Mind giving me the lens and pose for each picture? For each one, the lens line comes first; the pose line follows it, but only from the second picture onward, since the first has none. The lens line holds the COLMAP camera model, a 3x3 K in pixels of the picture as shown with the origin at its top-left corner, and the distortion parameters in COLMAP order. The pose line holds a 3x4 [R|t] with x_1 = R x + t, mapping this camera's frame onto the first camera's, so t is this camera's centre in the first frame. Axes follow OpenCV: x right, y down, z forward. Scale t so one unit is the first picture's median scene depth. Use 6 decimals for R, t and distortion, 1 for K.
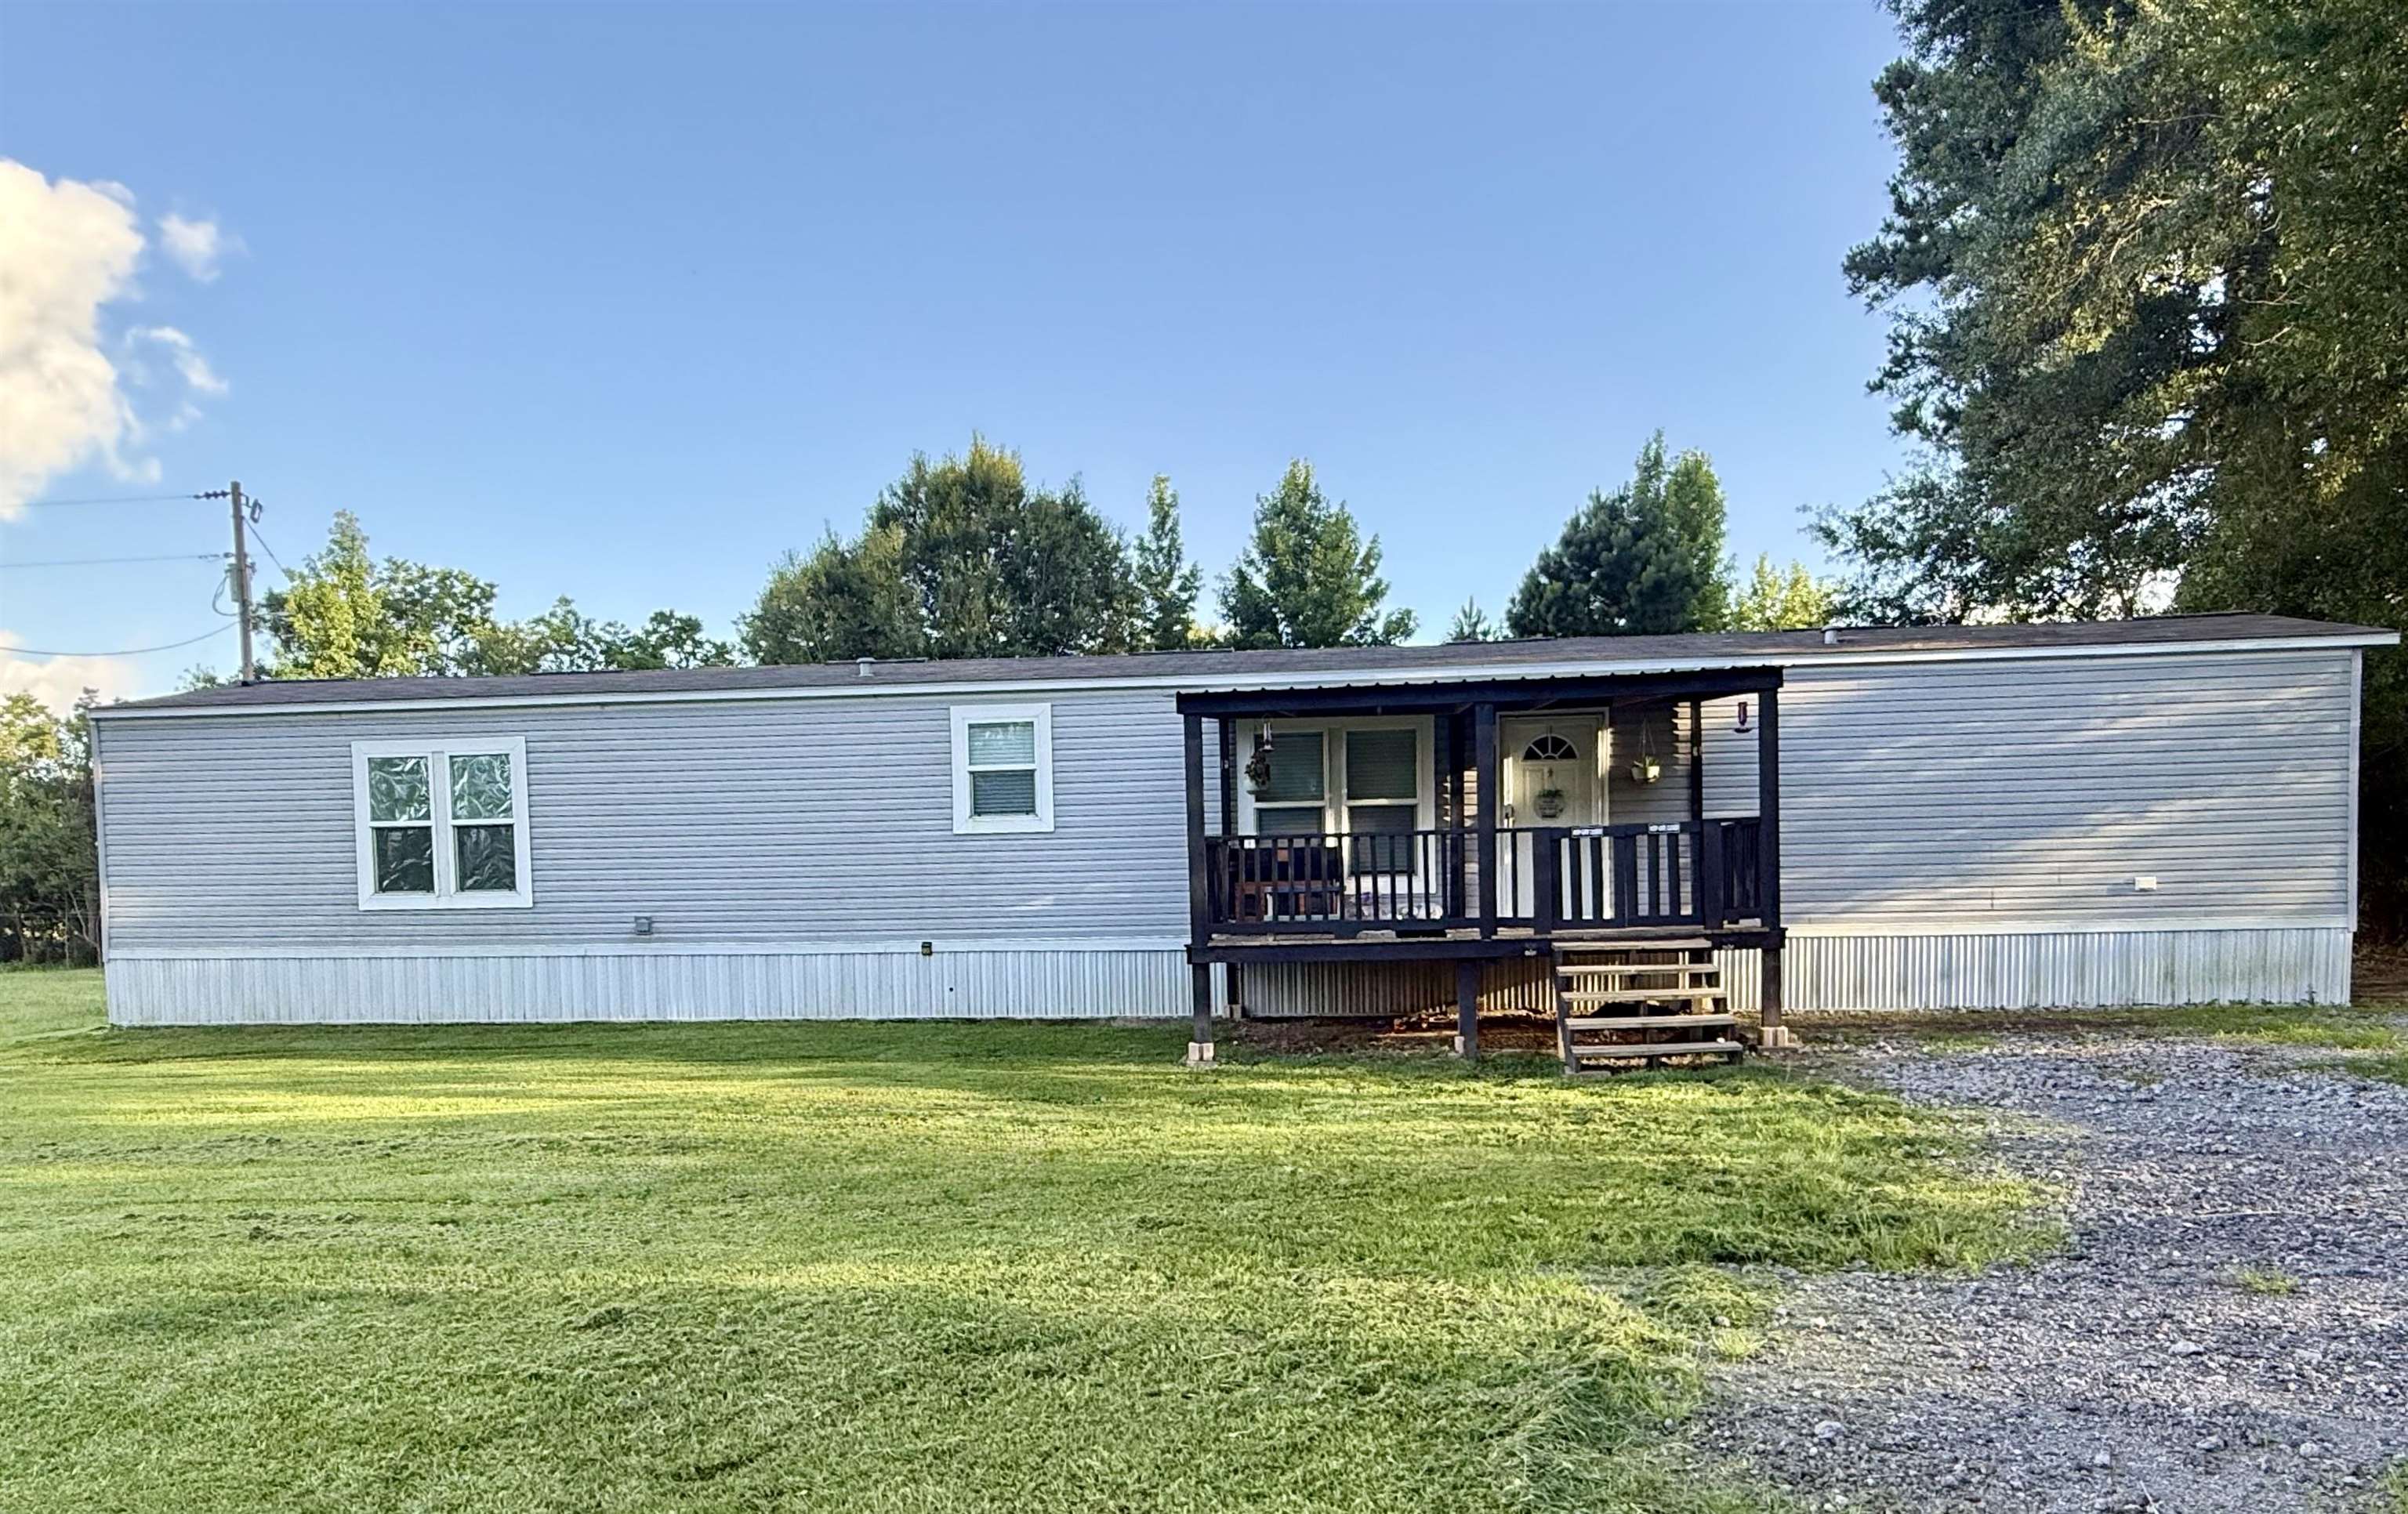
lens RADIAL K [[1413.1, 0, 1204.0], [0, 1413.1, 757.0], [0, 0, 1]] dist [0.004343, -0.000770]
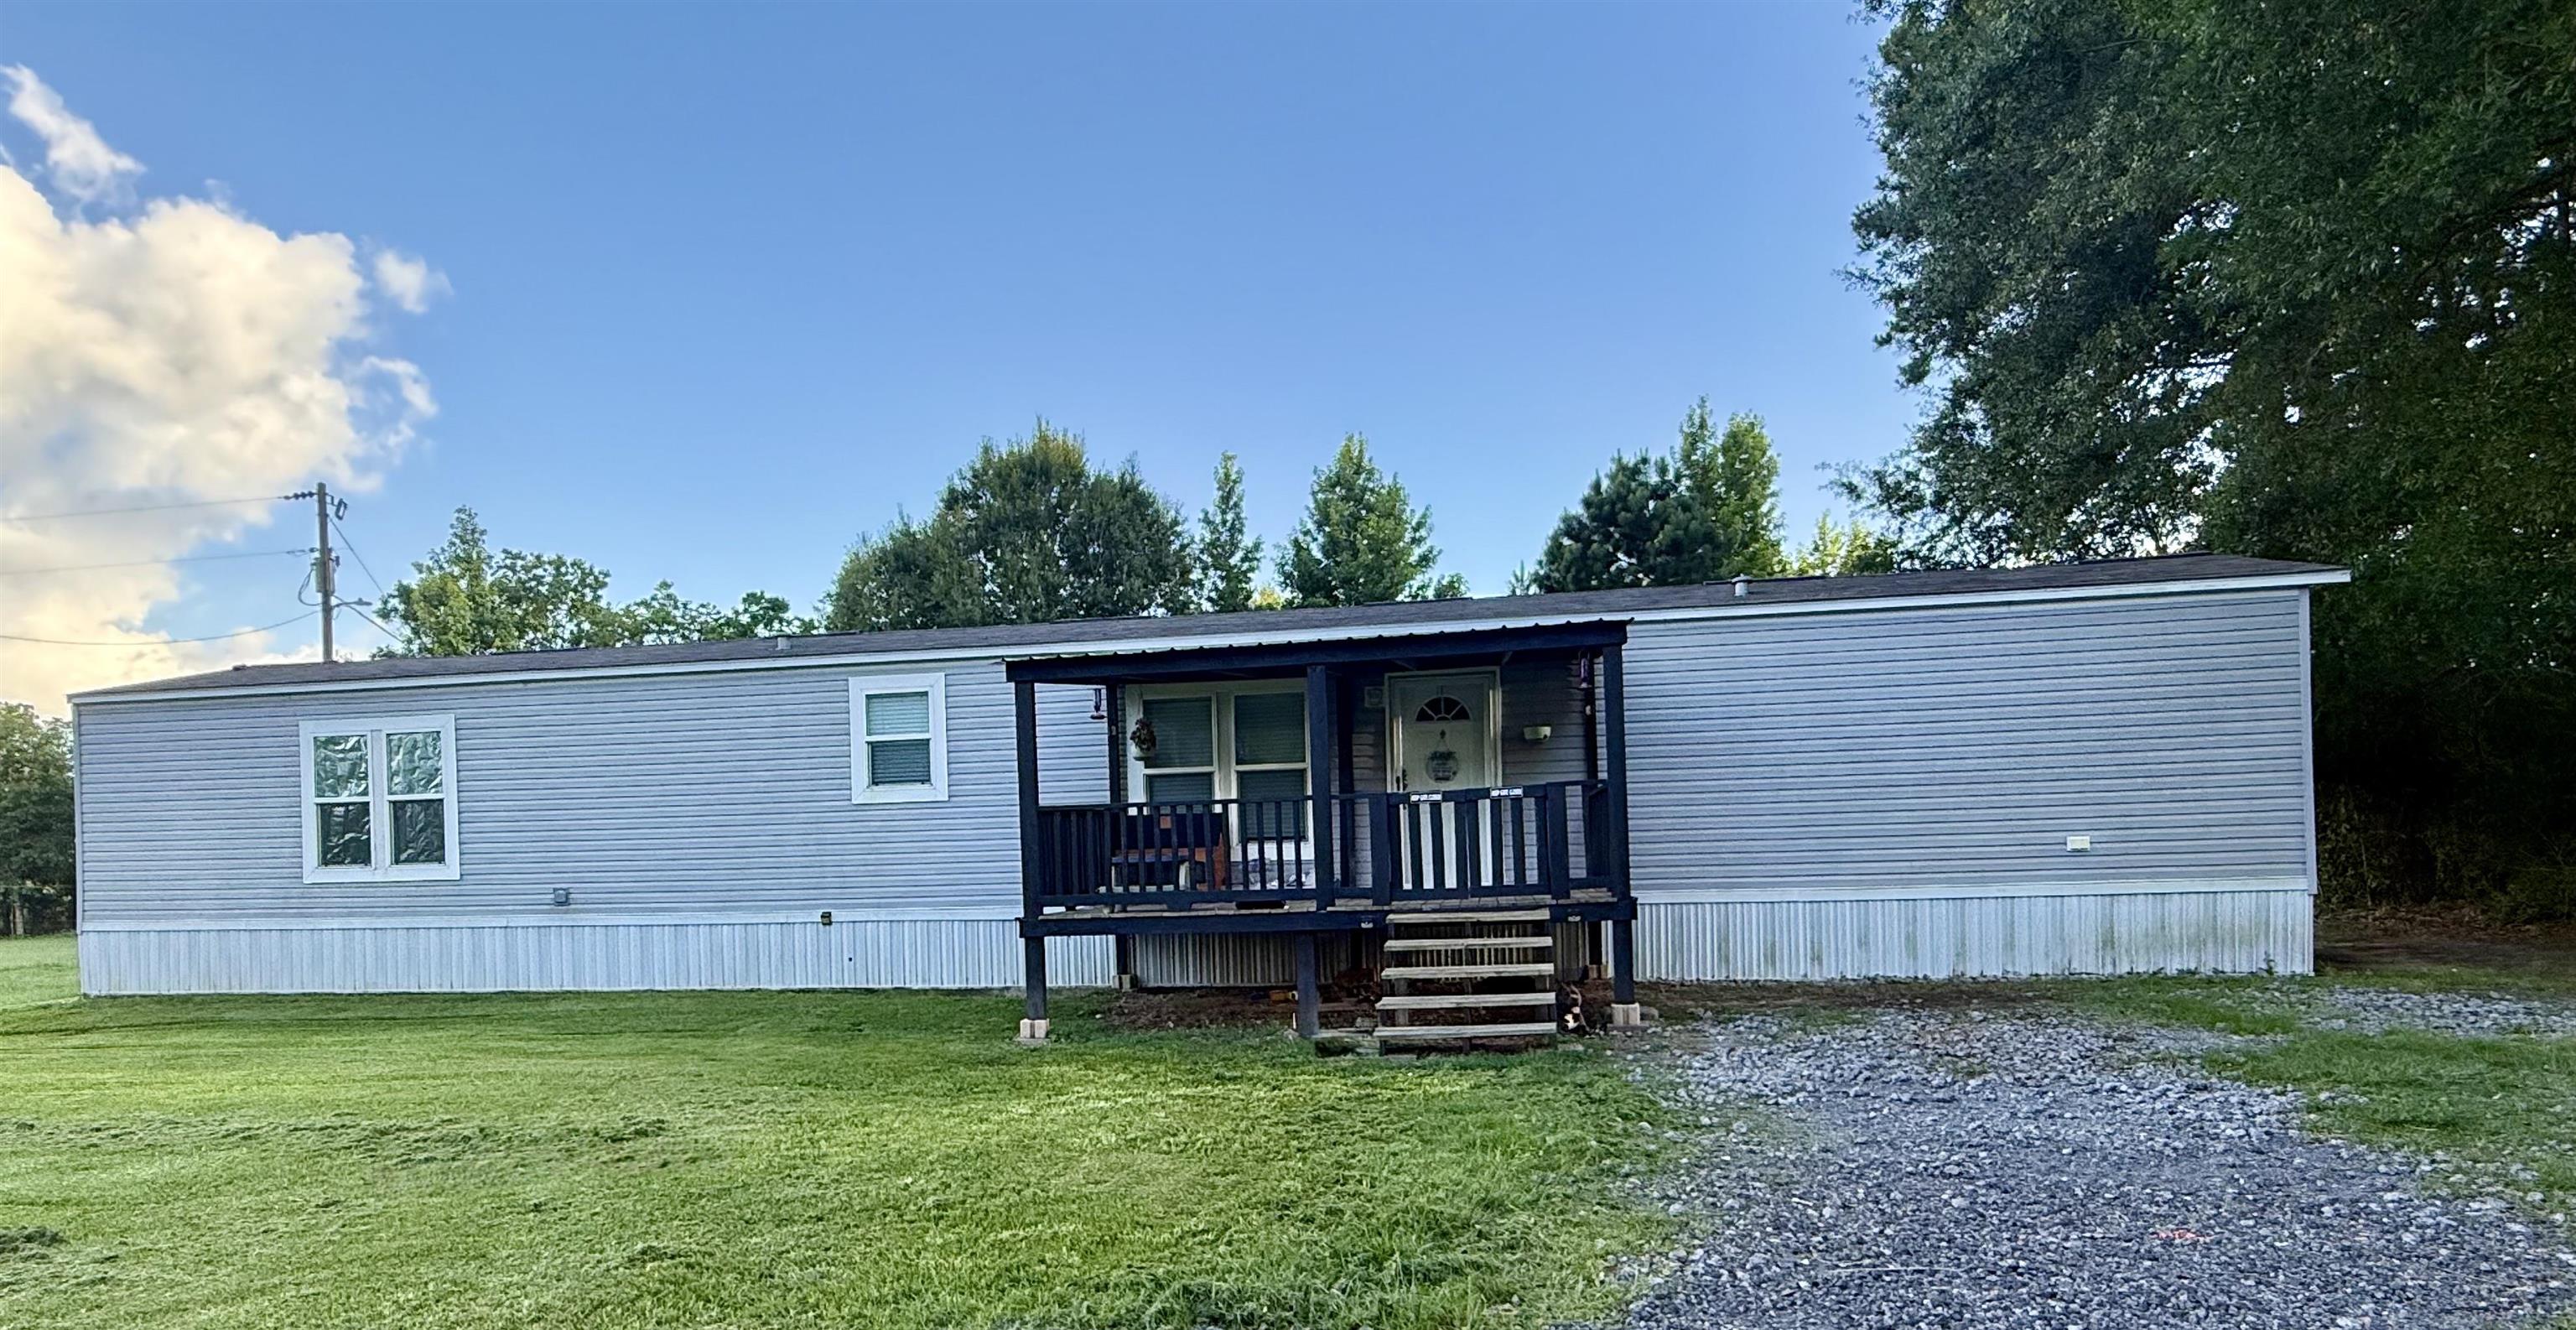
lens RADIAL K [[1304.5, 0, 1288.0], [0, 1304.5, 665.0], [0, 0, 1]] dist [0.001435, 0.000235]
pose [[0.996825, -0.019092, -0.077307, 0.204794], [0.015970, 0.999039, -0.040809, -0.001682], [0.078012, 0.039444, 0.996172, 0.090839]]
